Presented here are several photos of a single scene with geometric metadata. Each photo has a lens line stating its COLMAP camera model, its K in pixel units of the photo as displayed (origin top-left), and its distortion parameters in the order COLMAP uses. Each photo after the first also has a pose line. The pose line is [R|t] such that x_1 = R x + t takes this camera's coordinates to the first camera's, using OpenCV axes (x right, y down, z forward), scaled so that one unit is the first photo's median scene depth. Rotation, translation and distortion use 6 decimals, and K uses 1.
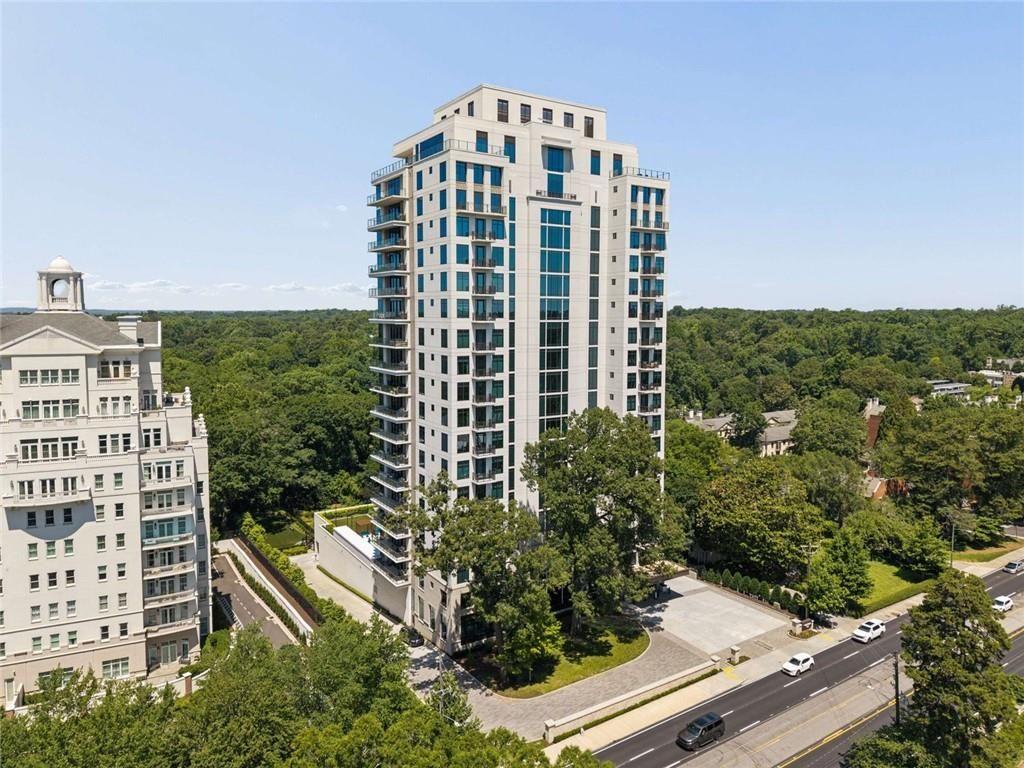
lens RADIAL K [[694.0, 0, 534.4], [0, 694.0, 371.9], [0, 0, 1]] dist [0.038854, -0.006868]
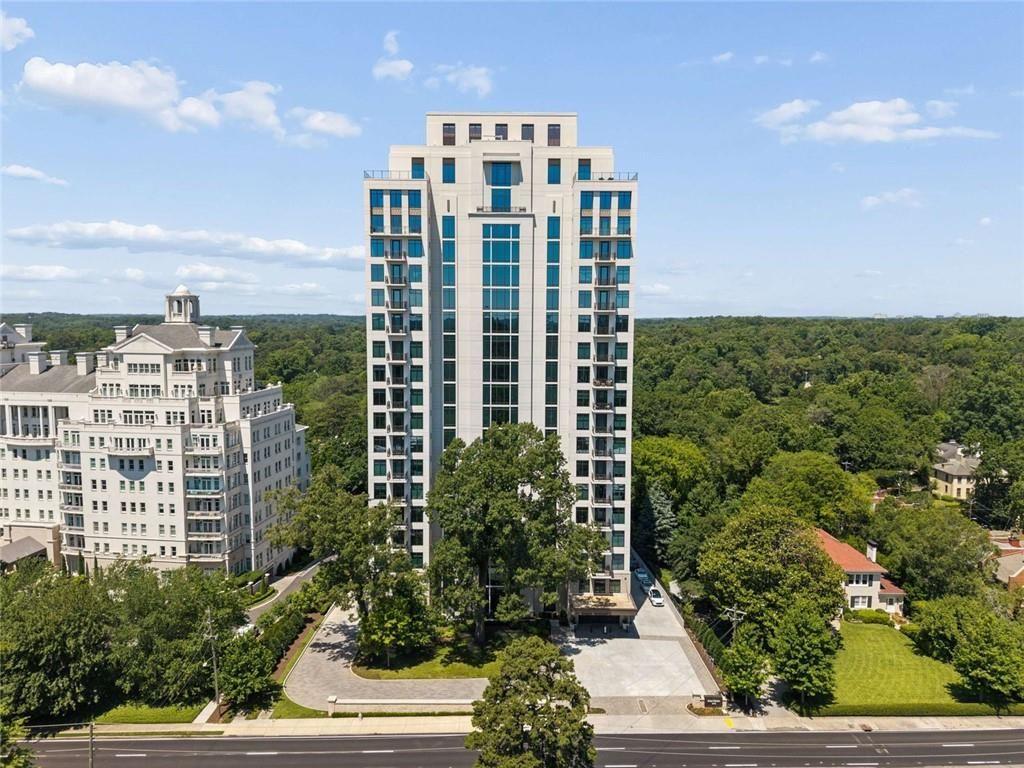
lens RADIAL K [[694.0, 0, 523.2], [0, 694.0, 388.5], [0, 0, 1]] dist [0.038854, -0.006868]
pose [[0.842462, 0.055003, -0.535941, 0.680487], [-0.047969, 0.998482, 0.027069, -0.026311], [0.536616, 0.002904, 0.843821, 0.183763]]
